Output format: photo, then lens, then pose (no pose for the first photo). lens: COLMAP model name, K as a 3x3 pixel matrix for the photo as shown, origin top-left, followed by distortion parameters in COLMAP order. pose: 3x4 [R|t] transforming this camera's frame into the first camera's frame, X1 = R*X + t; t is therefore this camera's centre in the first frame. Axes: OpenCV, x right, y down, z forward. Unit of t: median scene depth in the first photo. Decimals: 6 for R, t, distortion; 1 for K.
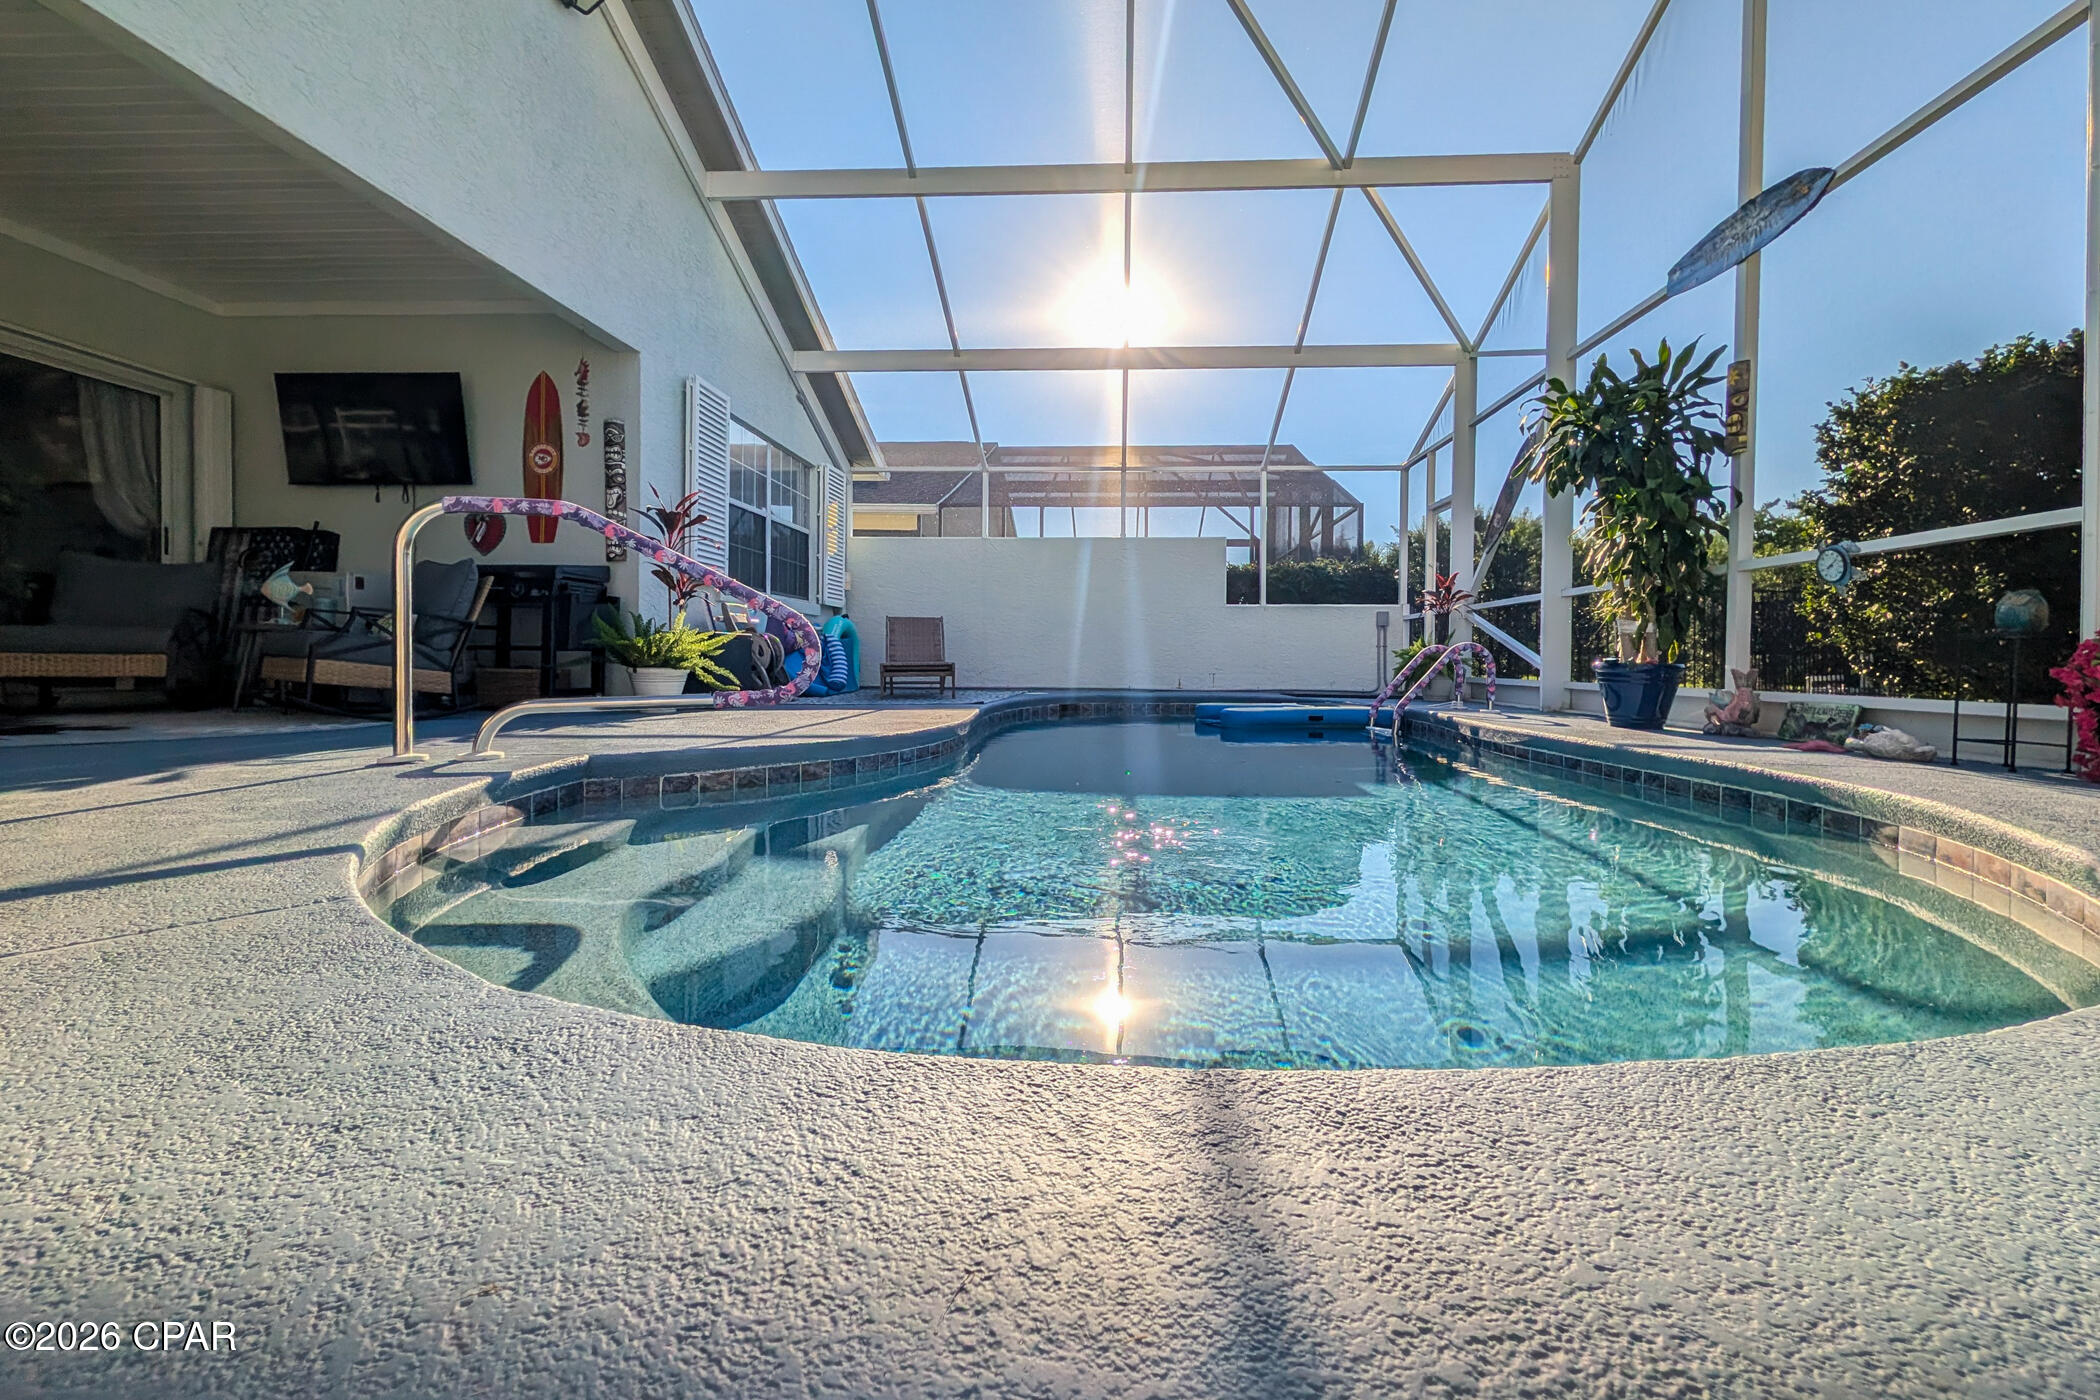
lens RADIAL K [[827.4, 0, 1073.4], [0, 827.4, 688.2], [0, 0, 1]] dist [0.003906, -0.001639]
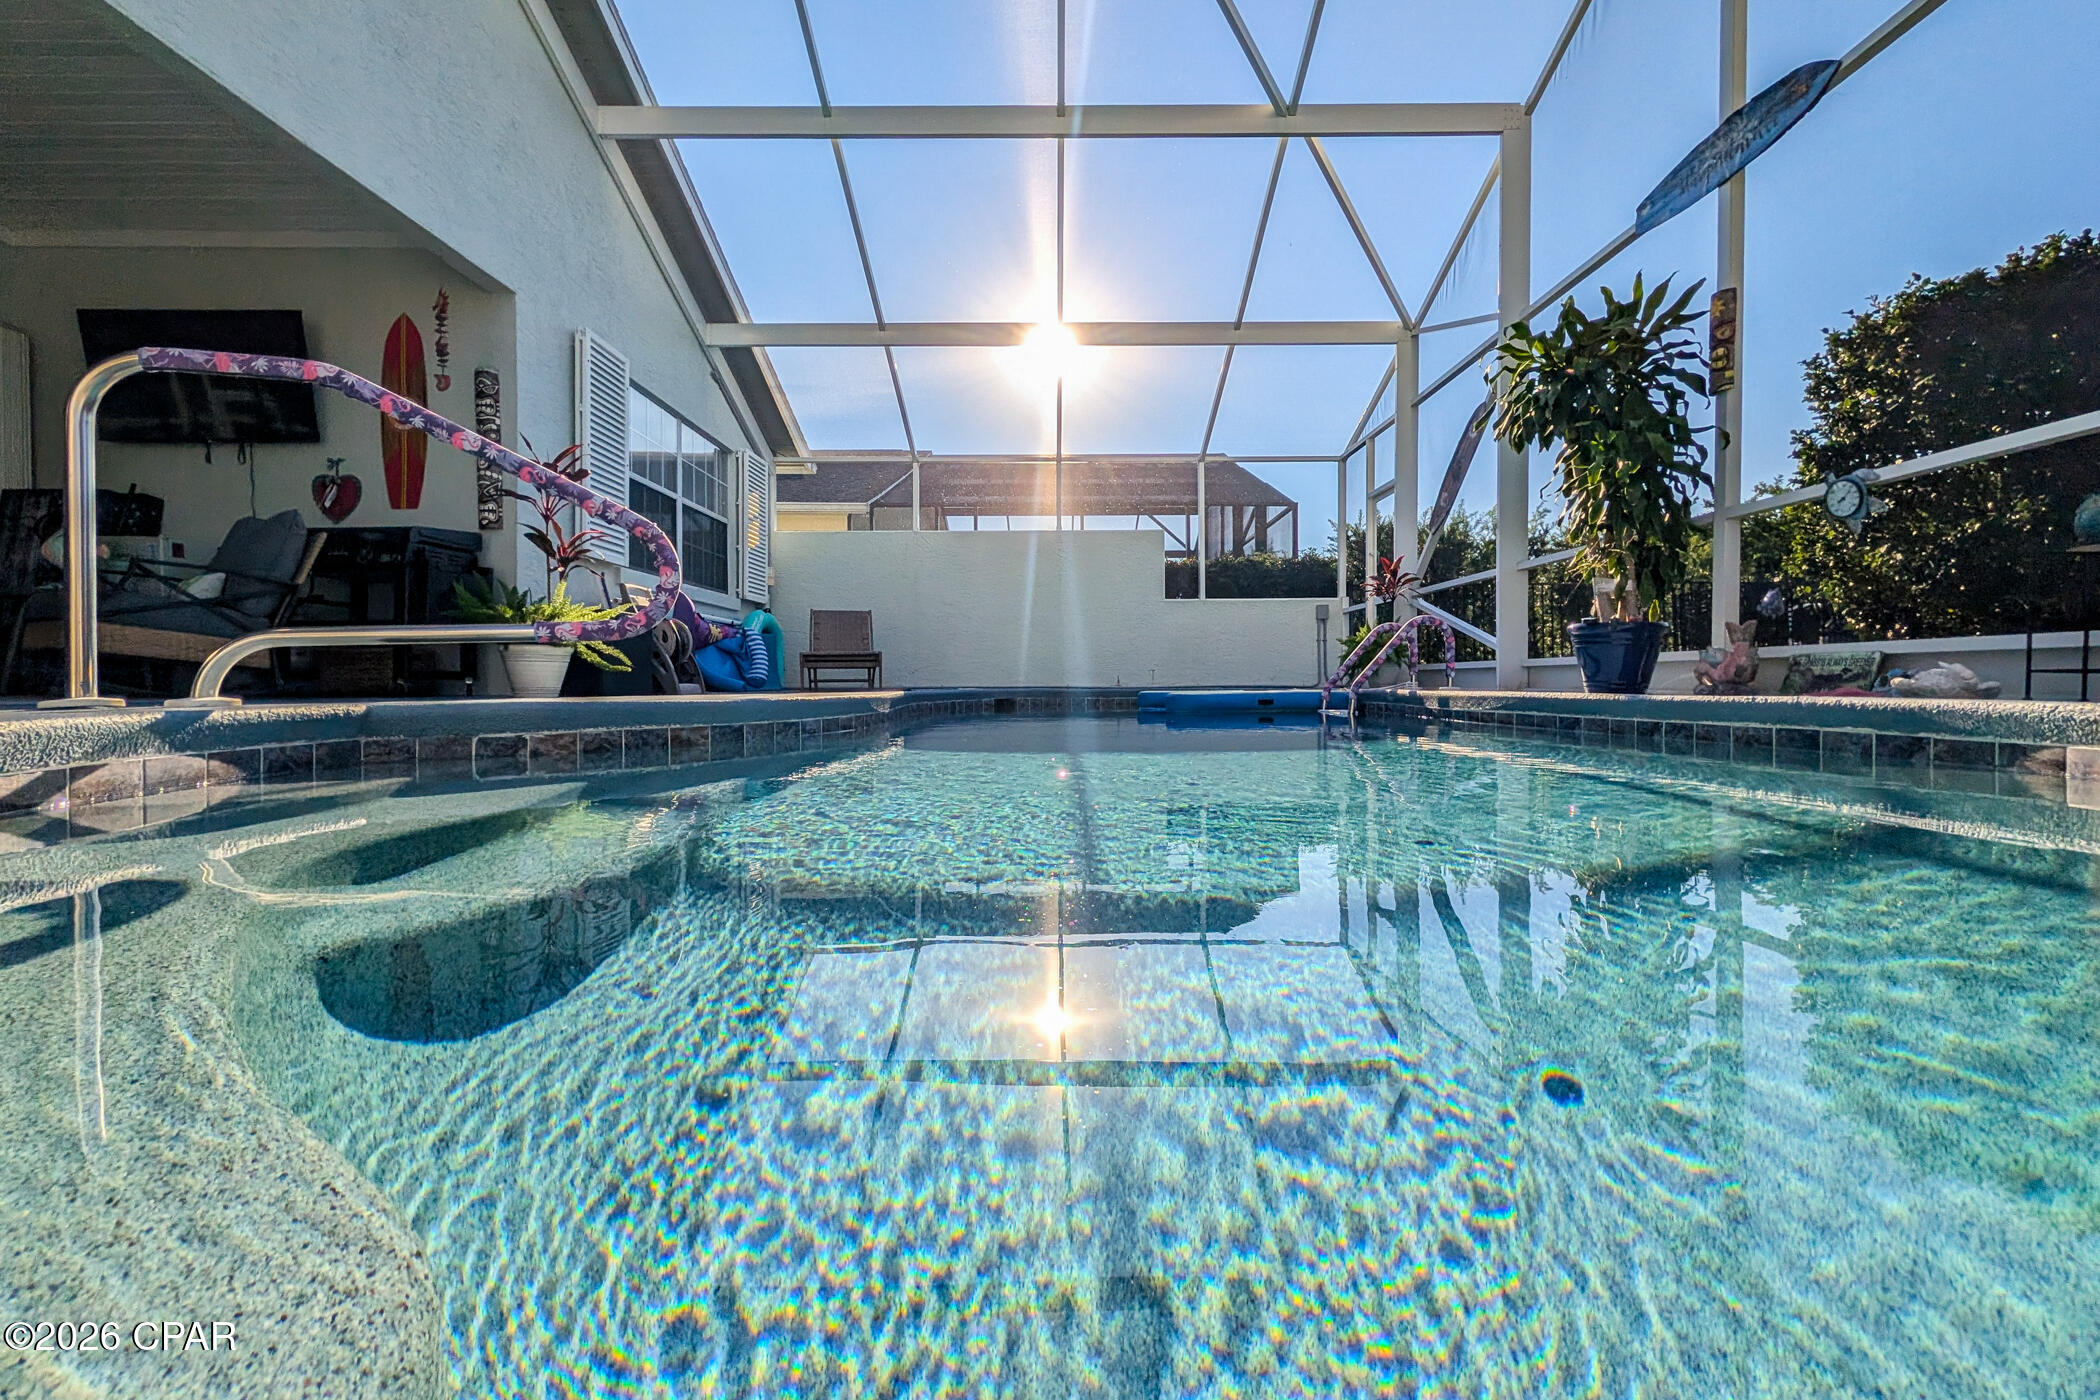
lens RADIAL K [[805.1, 0, 1055.0], [0, 805.1, 689.2], [0, 0, 1]] dist [0.001992, -0.000303]
pose [[0.998486, -0.009972, 0.054095, 0.004273], [0.011101, 0.999726, -0.020602, 0.043271], [-0.053875, 0.021172, 0.998323, 0.109551]]
